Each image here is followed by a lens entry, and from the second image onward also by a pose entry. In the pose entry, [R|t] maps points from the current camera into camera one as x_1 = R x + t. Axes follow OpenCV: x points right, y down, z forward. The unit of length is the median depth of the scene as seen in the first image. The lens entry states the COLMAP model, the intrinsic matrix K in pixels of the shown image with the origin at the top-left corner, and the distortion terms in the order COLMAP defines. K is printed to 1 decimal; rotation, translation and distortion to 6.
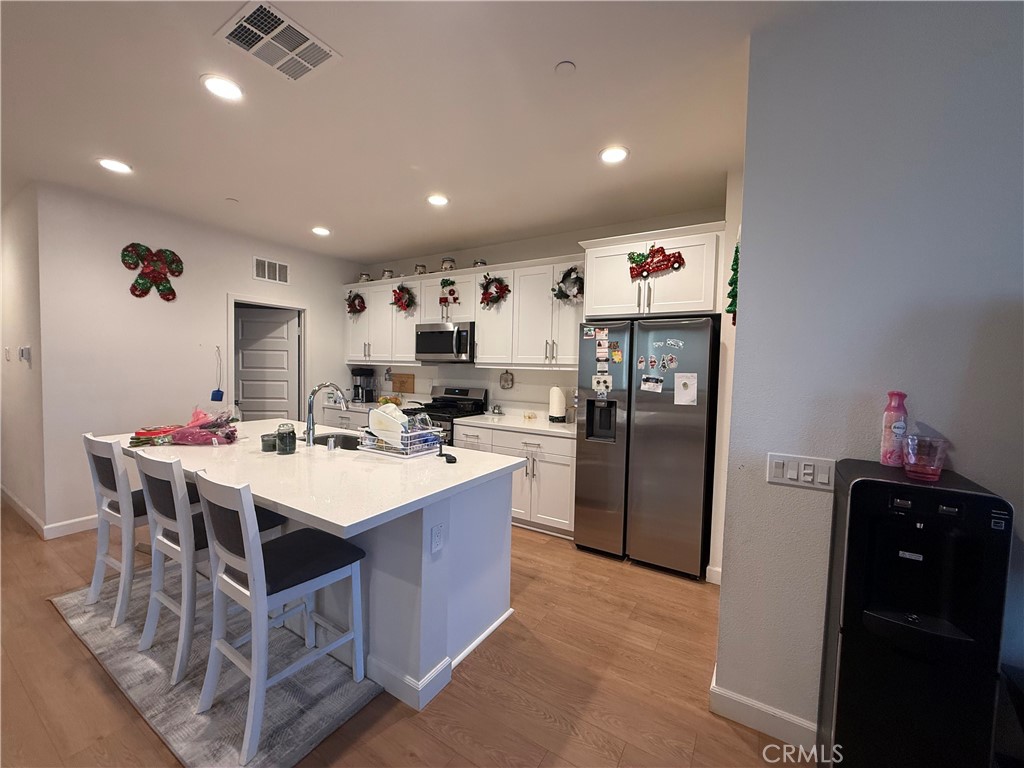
lens RADIAL K [[407.2, 0, 512.4], [0, 407.2, 385.2], [0, 0, 1]] dist [-0.000411, -0.000368]
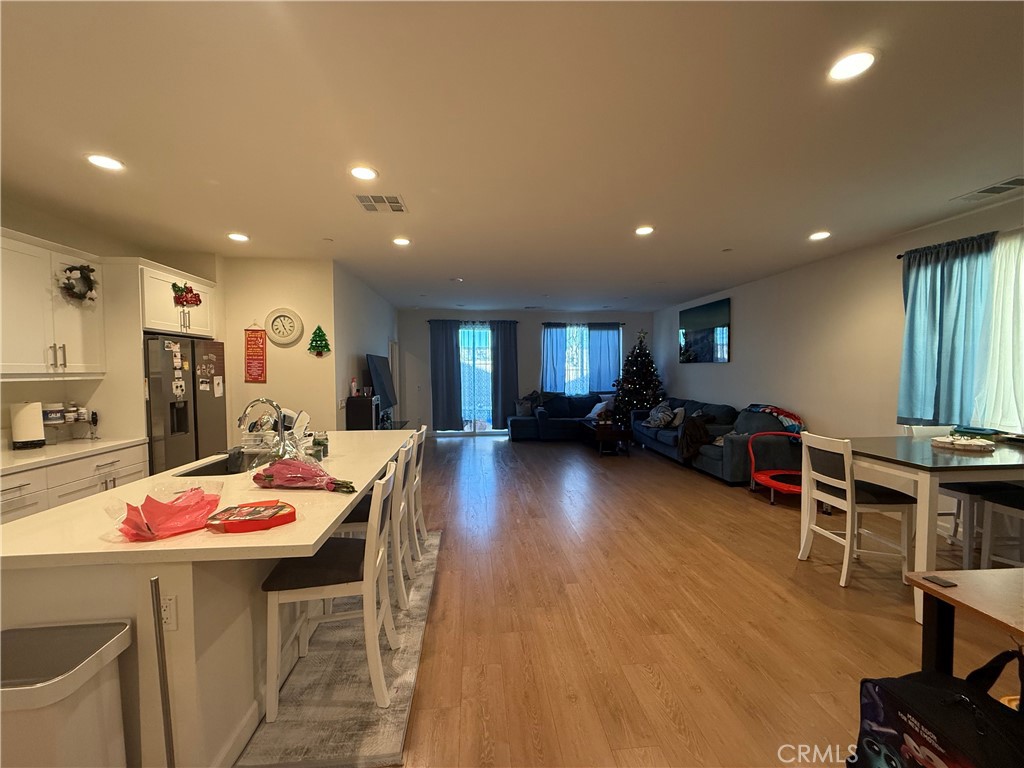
lens RADIAL K [[407.2, 0, 509.5], [0, 407.2, 386.6], [0, 0, 1]] dist [-0.000411, -0.000368]
pose [[-0.599519, -0.049789, 0.798811, -1.348814], [0.032981, 0.995679, 0.086813, -0.080917], [-0.799681, 0.078392, -0.595286, 0.939478]]
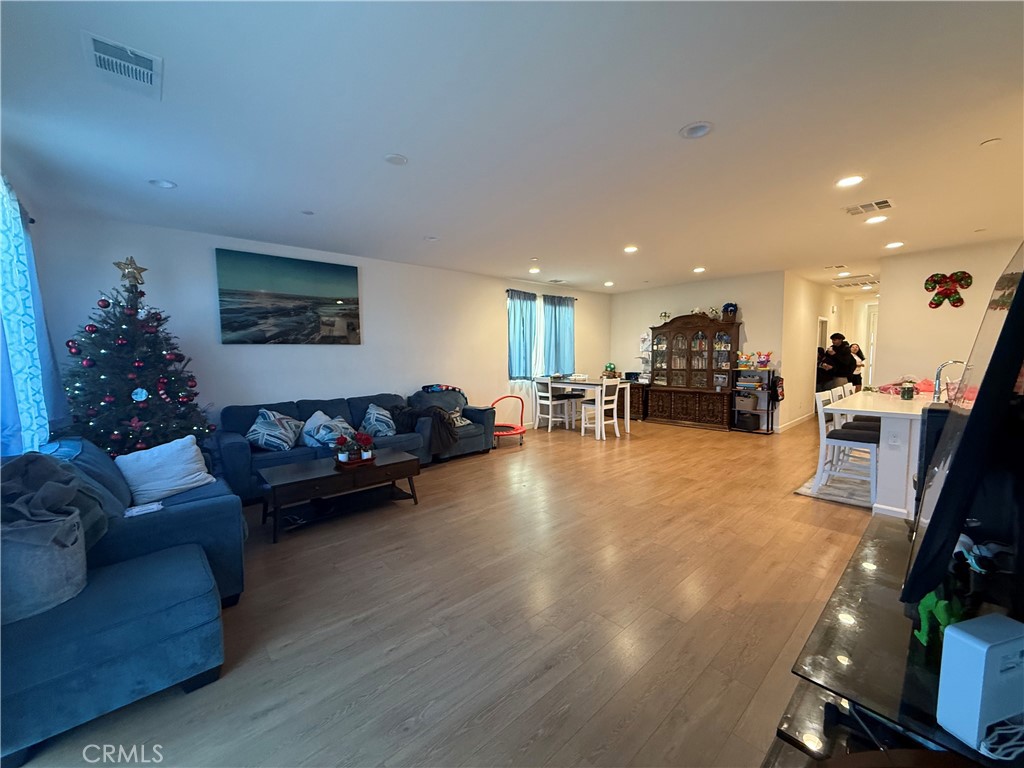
lens RADIAL K [[407.2, 0, 508.5], [0, 407.2, 387.1], [0, 0, 1]] dist [-0.000411, -0.000368]
pose [[-0.283773, 0.057719, -0.957153, 1.223436], [-0.040819, 0.996555, 0.072197, 0.044011], [0.958022, 0.059557, -0.280440, -0.122476]]
